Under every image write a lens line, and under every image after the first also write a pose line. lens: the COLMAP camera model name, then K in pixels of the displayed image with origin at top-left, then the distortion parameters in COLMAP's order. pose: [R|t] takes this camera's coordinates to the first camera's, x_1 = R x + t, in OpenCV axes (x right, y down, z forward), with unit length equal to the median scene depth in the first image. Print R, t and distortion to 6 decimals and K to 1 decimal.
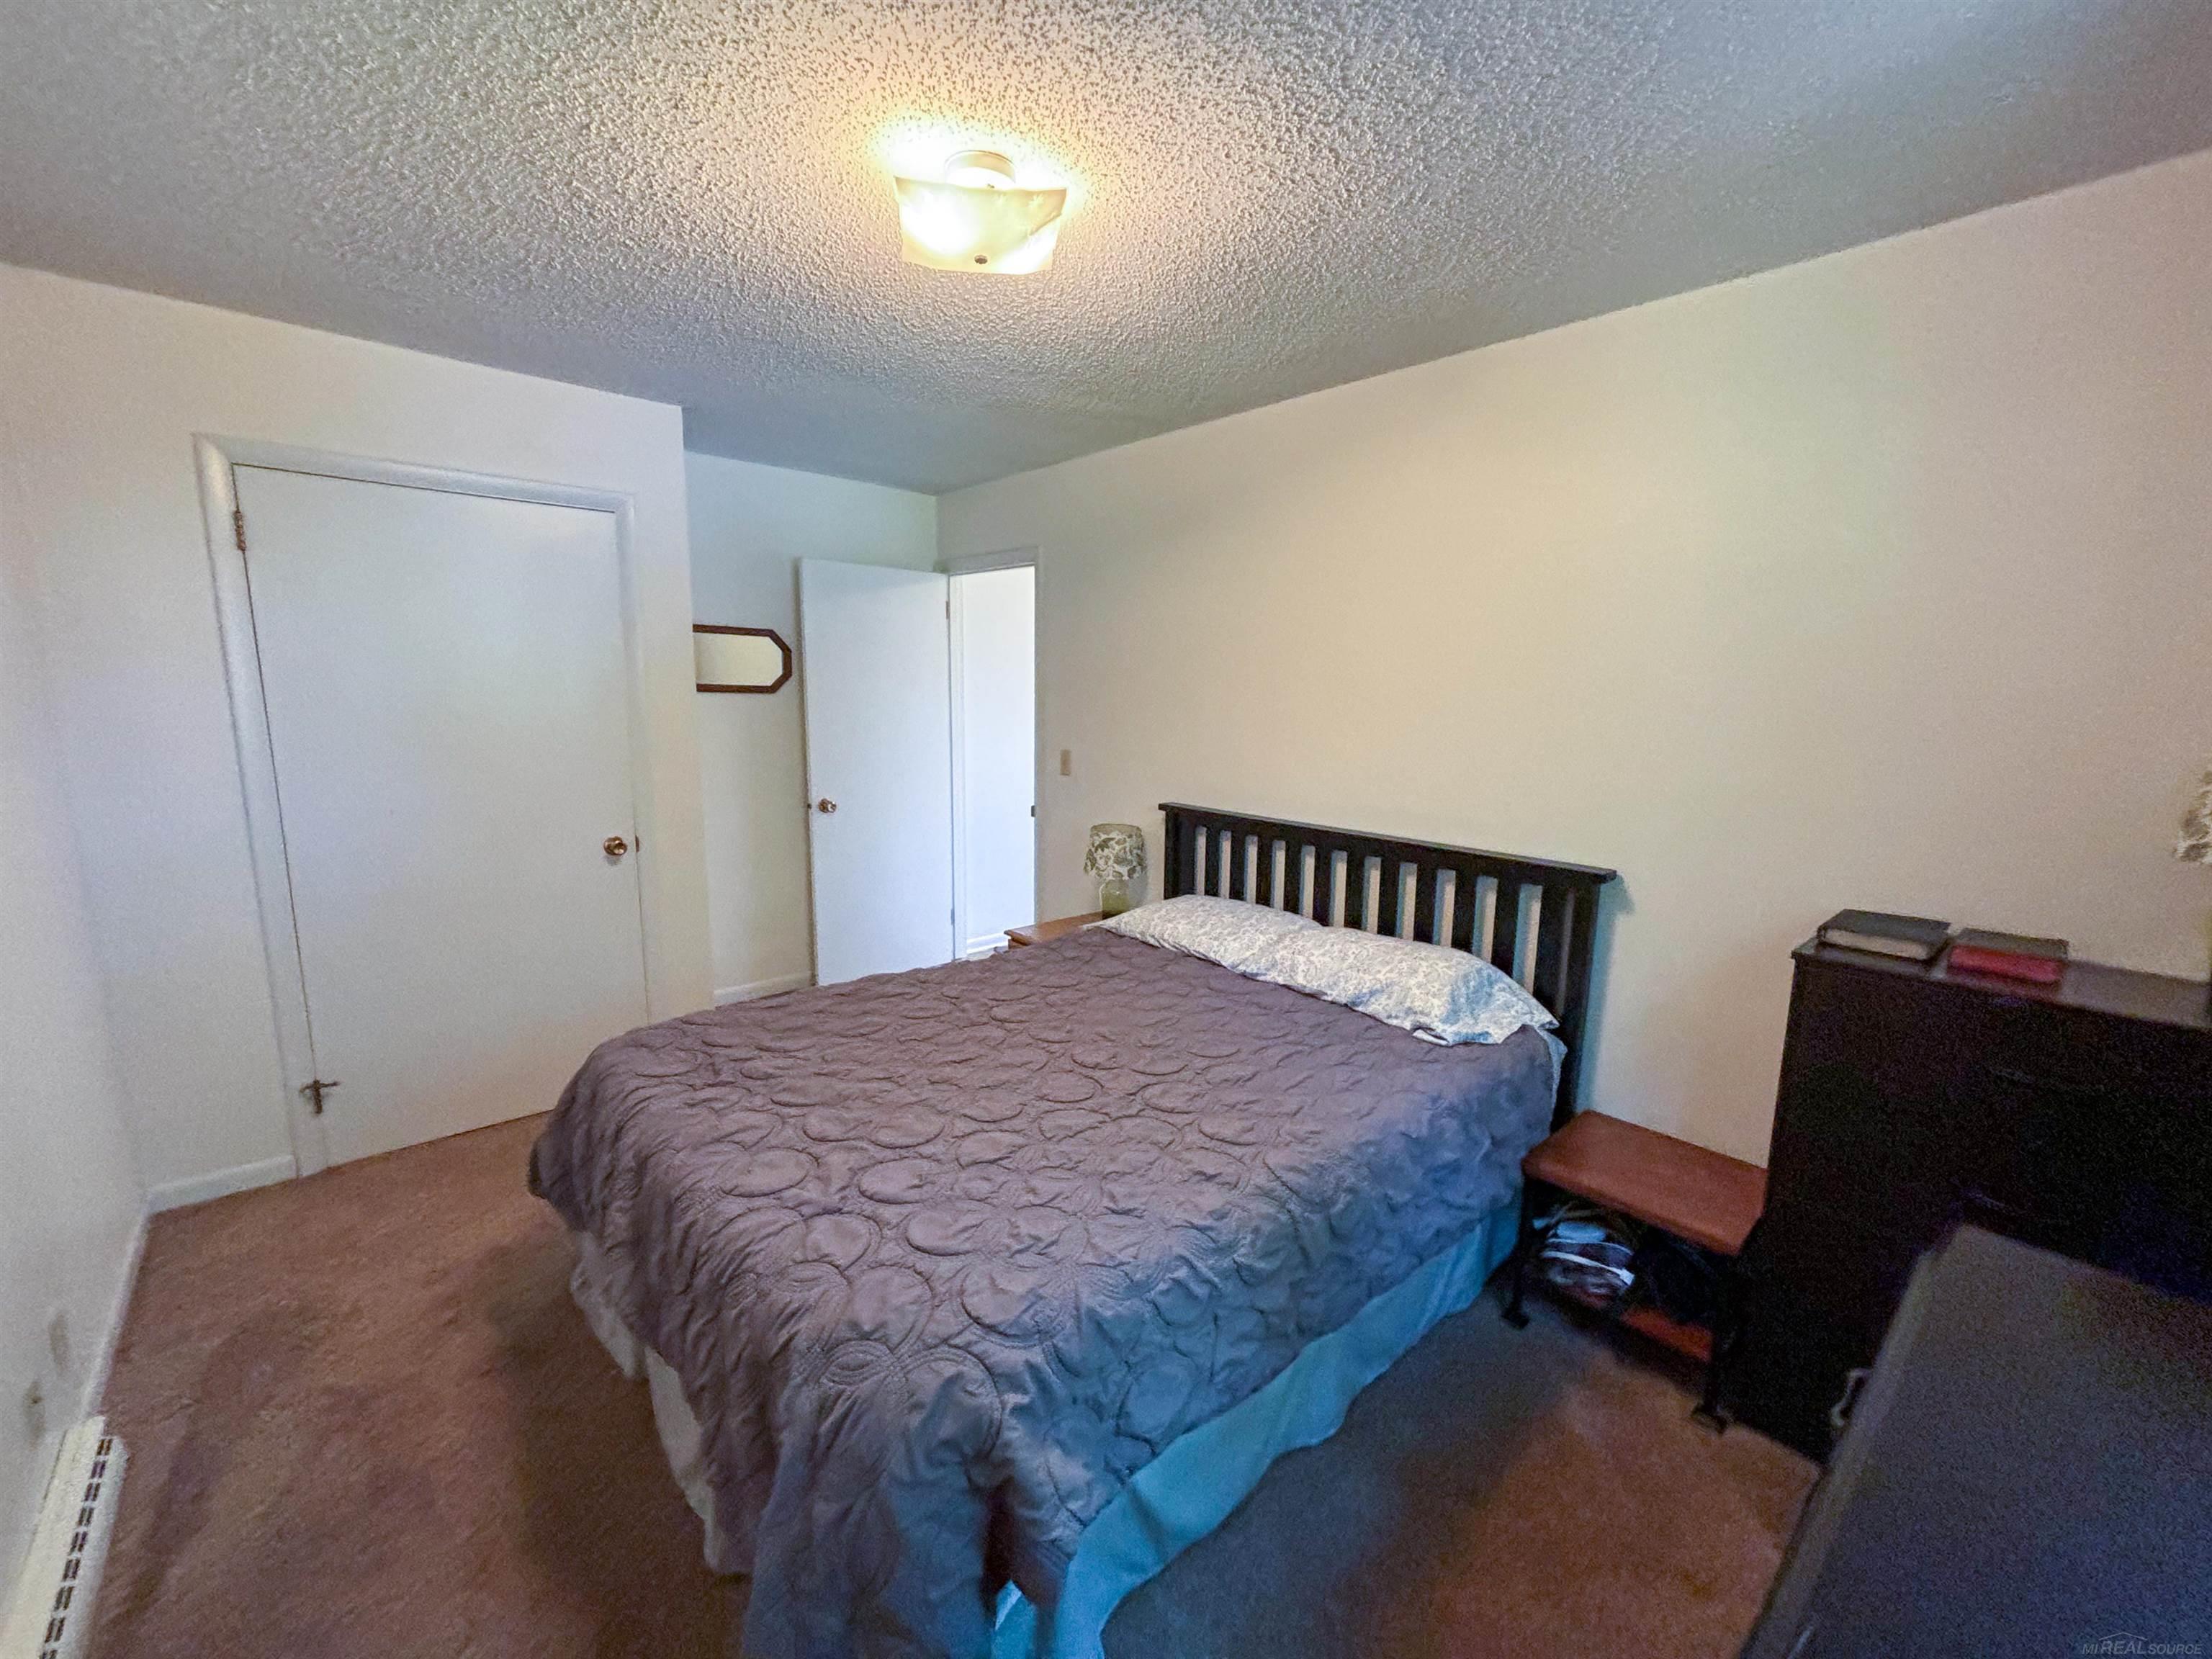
lens RADIAL K [[890.5, 0, 1106.8], [0, 890.5, 826.6], [0, 0, 1]] dist [-0.002887, 0.000952]
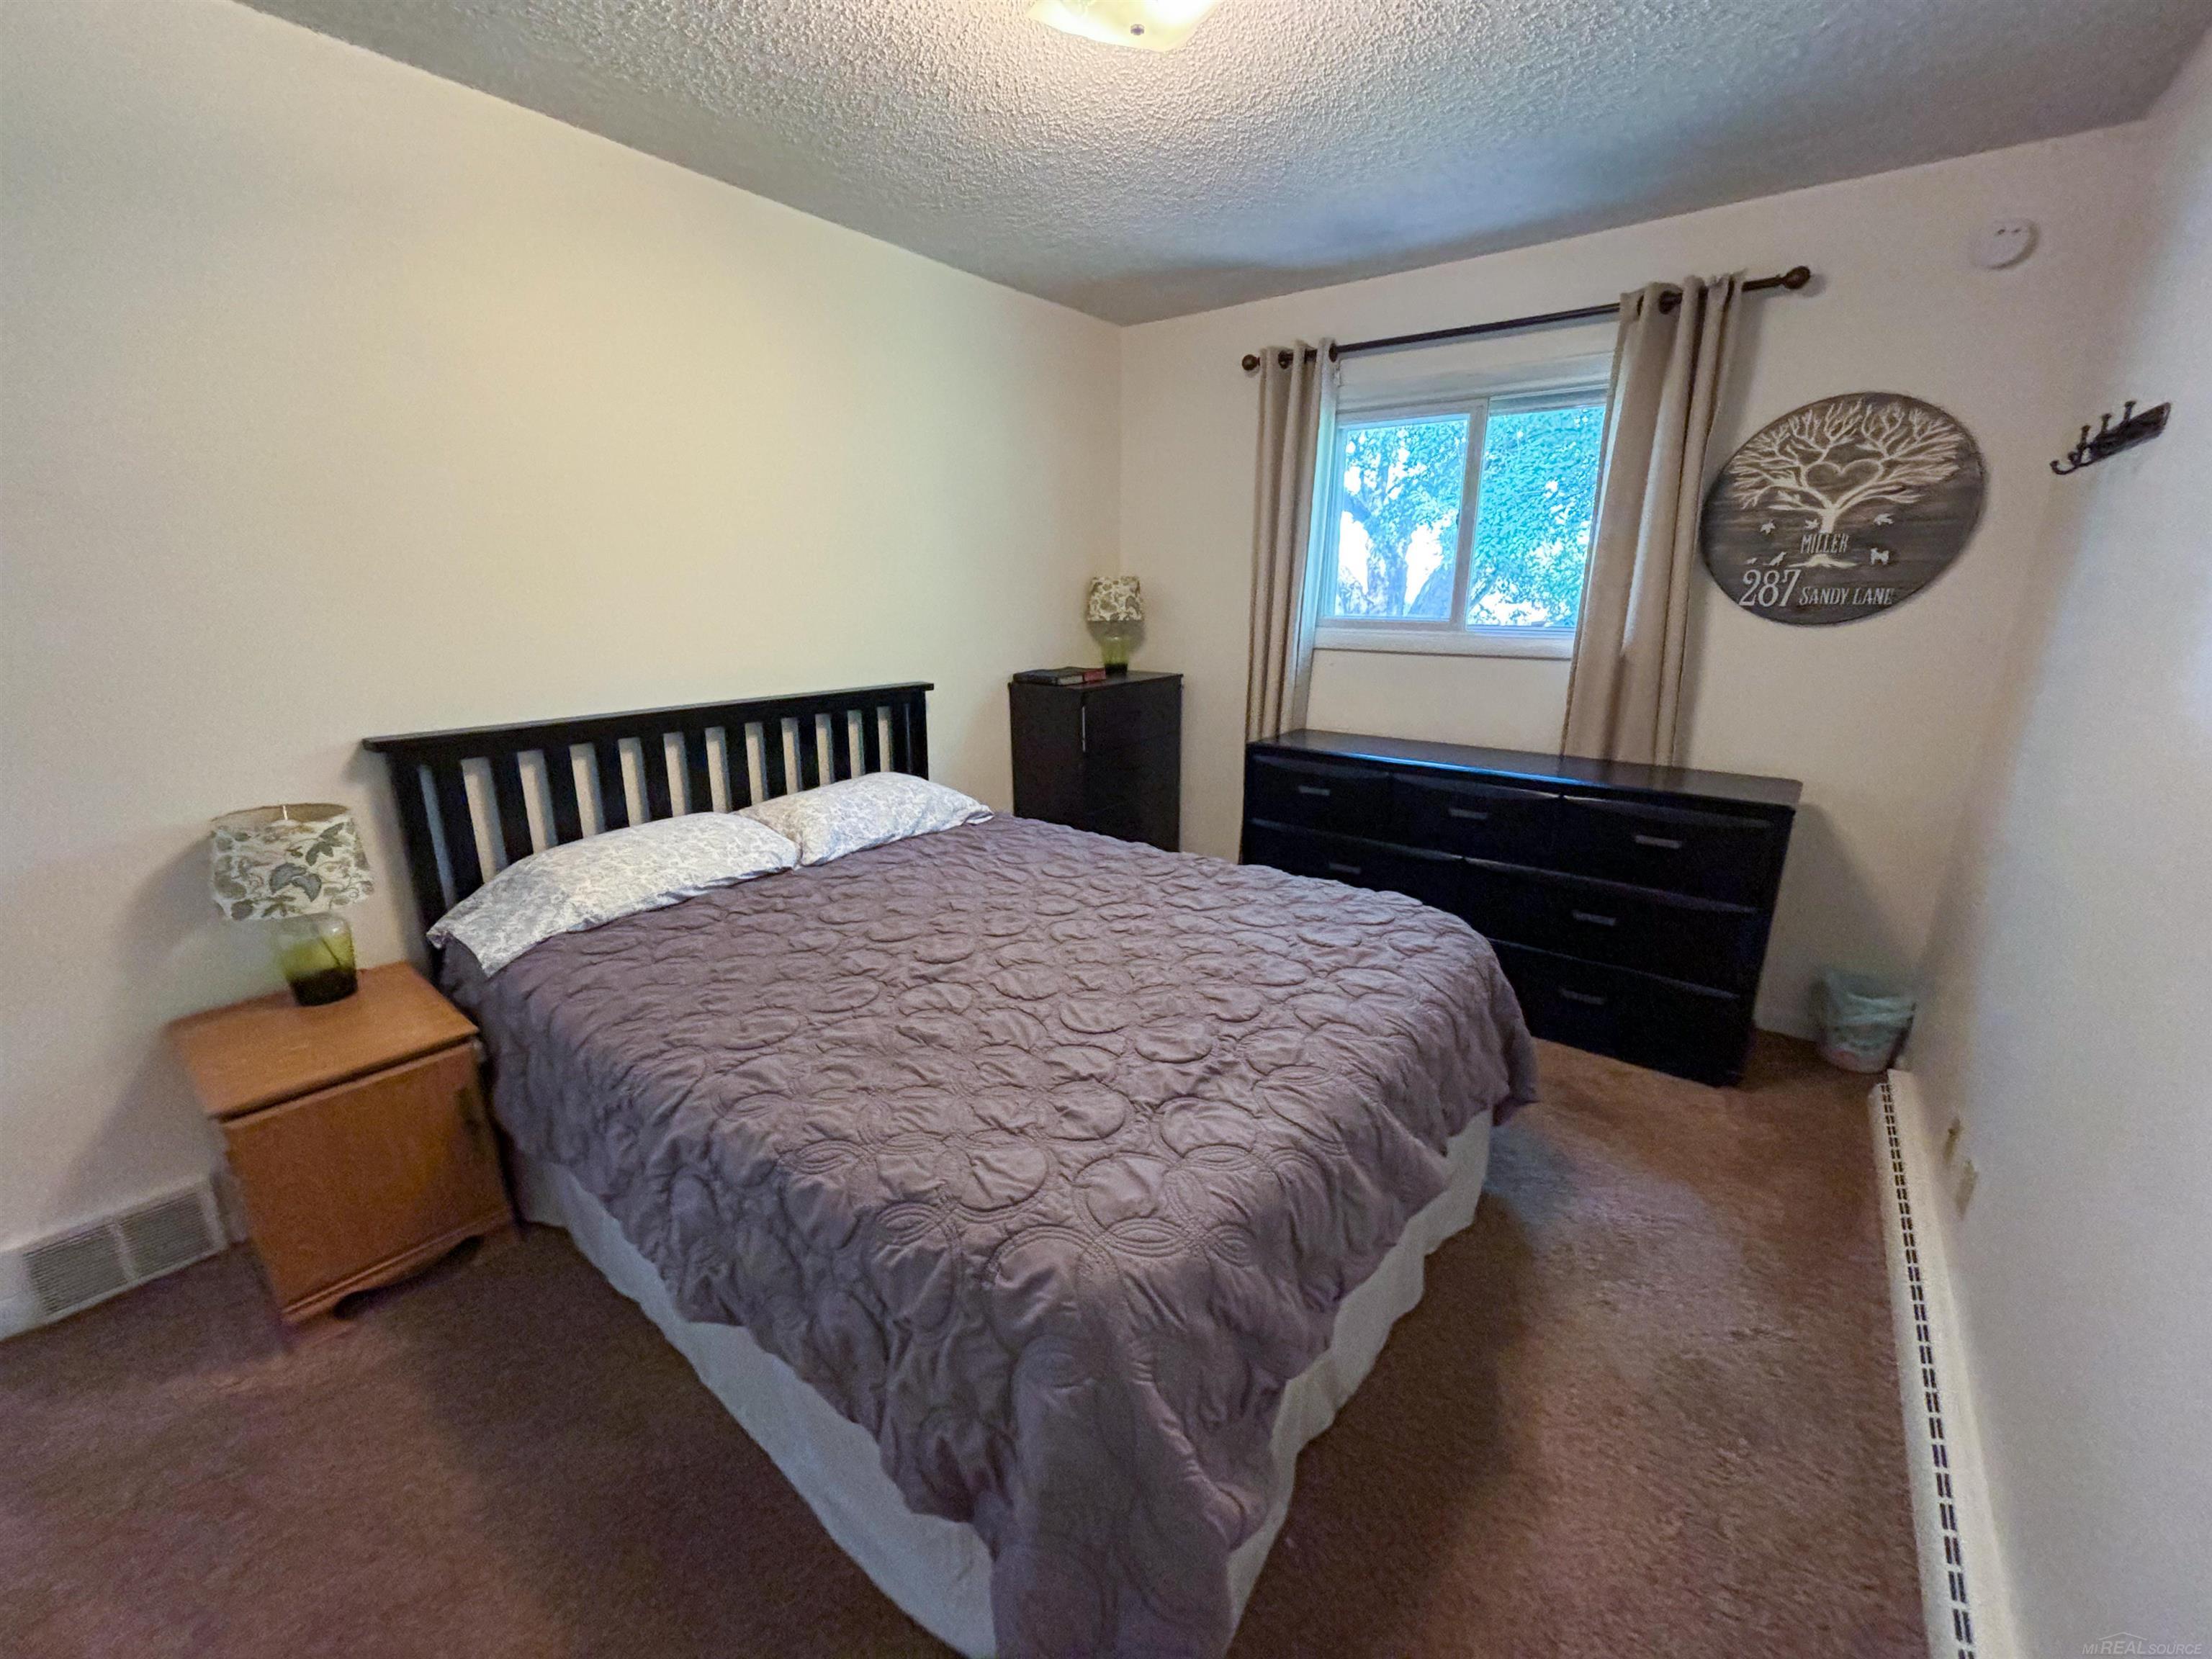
lens RADIAL K [[890.5, 0, 1103.6], [0, 890.5, 827.3], [0, 0, 1]] dist [-0.002887, 0.000952]
pose [[-0.186885, -0.285806, 0.939888, -0.698614], [0.132811, 0.940610, 0.312433, -0.109181], [-0.973363, 0.183216, -0.137828, 0.765729]]
